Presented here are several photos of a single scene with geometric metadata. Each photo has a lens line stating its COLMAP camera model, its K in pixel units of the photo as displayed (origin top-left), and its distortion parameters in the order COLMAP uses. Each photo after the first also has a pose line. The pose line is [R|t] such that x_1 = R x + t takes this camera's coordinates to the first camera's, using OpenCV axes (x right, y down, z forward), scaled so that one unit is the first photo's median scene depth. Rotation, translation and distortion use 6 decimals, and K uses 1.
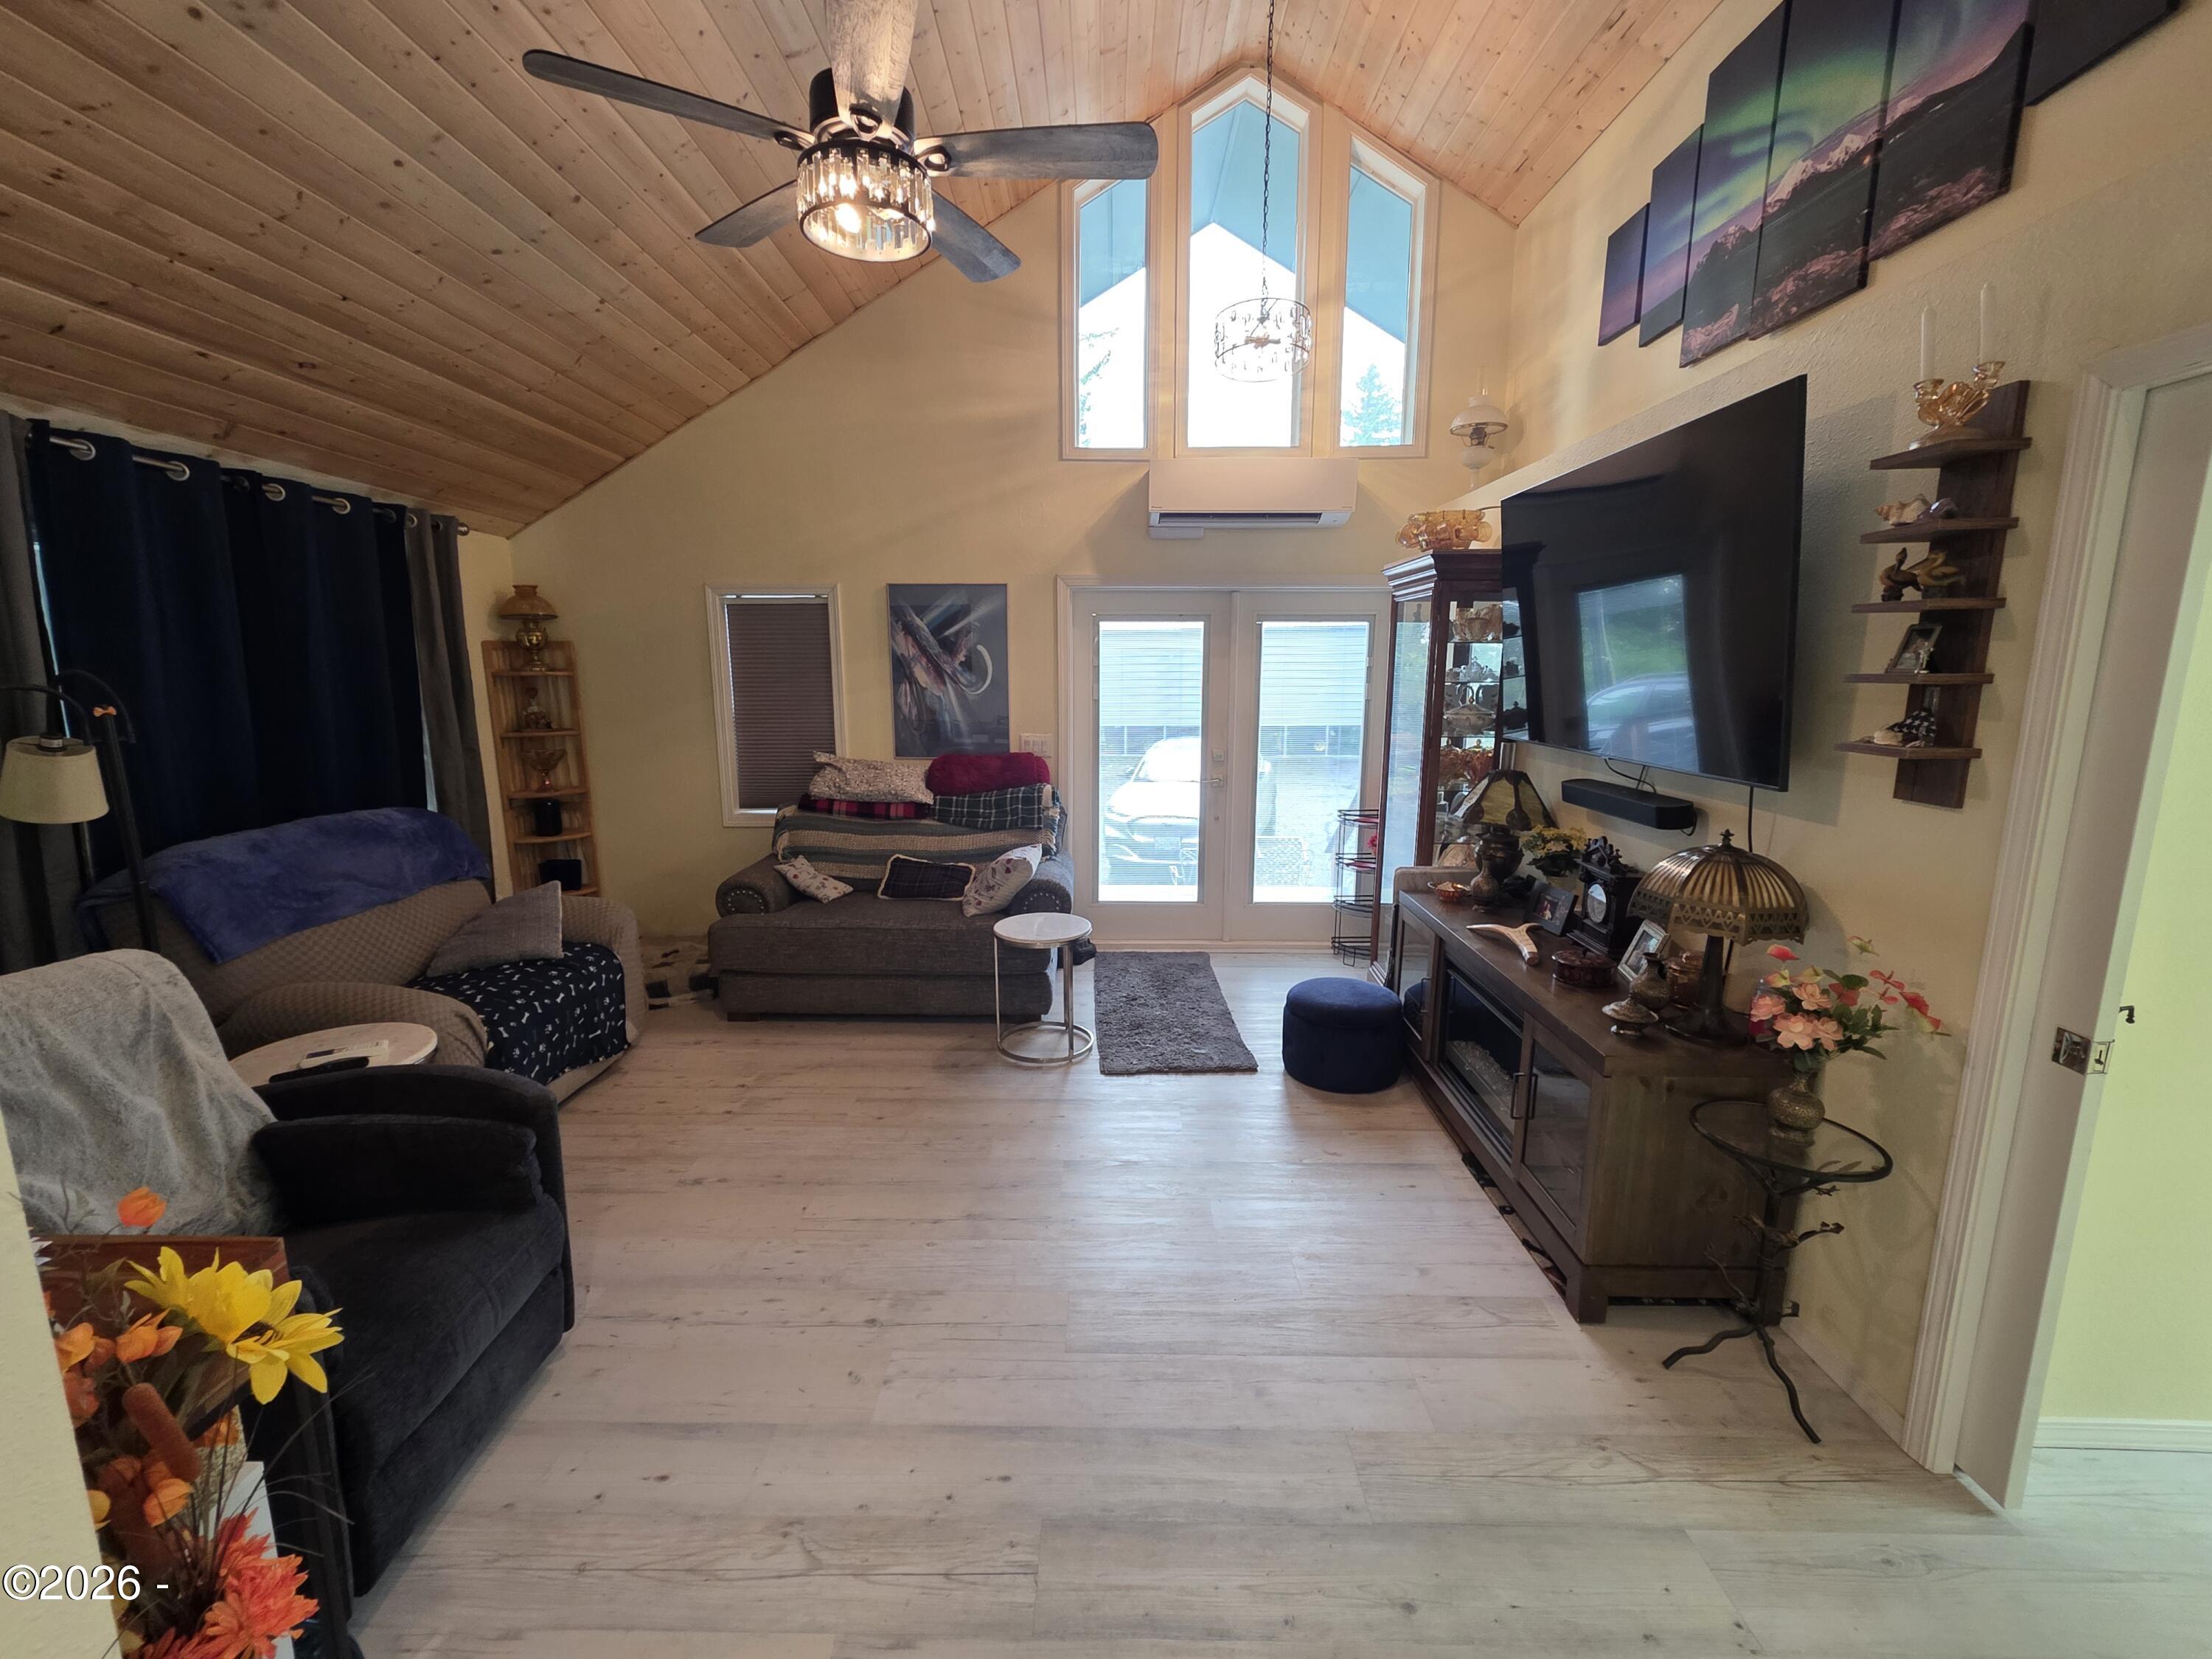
lens RADIAL K [[942.5, 0, 1108.2], [0, 942.5, 835.6], [0, 0, 1]] dist [-0.000159, 0.000946]
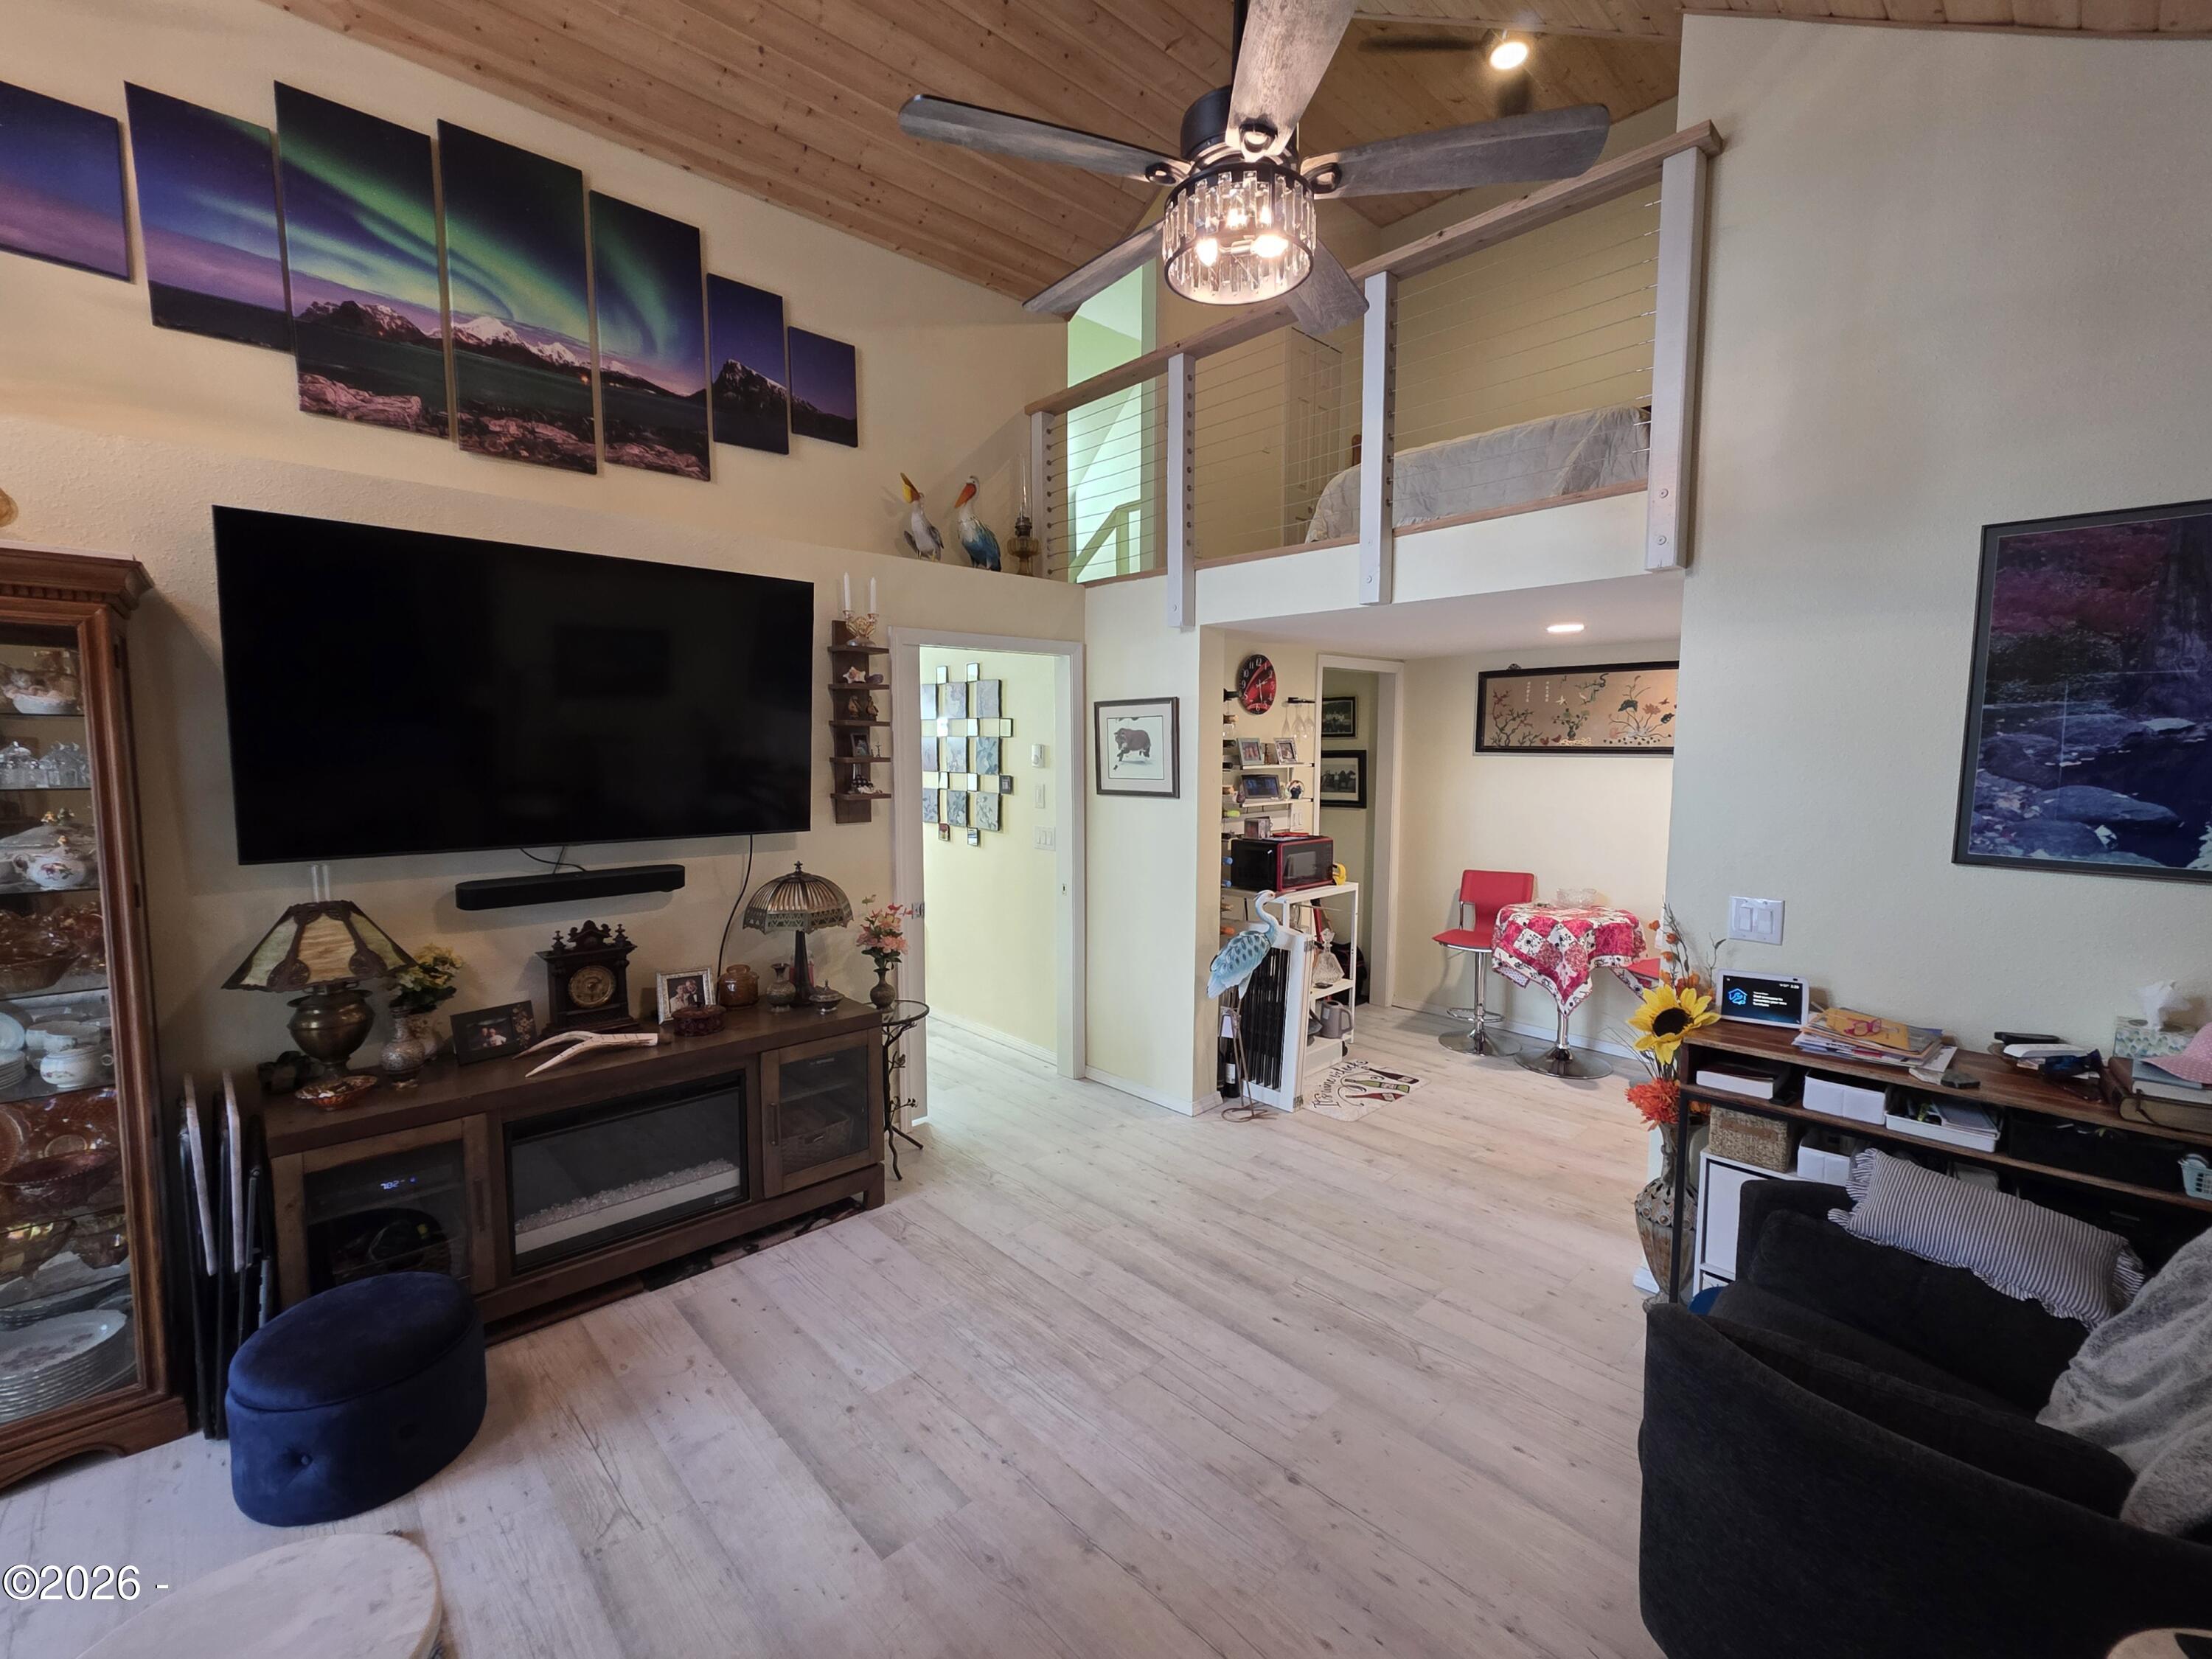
lens RADIAL K [[942.5, 0, 1101.4], [0, 942.5, 825.0], [0, 0, 1]] dist [-0.000159, 0.000946]
pose [[-0.683368, -0.061932, 0.727442, -0.641161], [0.128147, 0.970751, 0.203029, -0.256344], [-0.718739, 0.231963, -0.655444, 1.362149]]
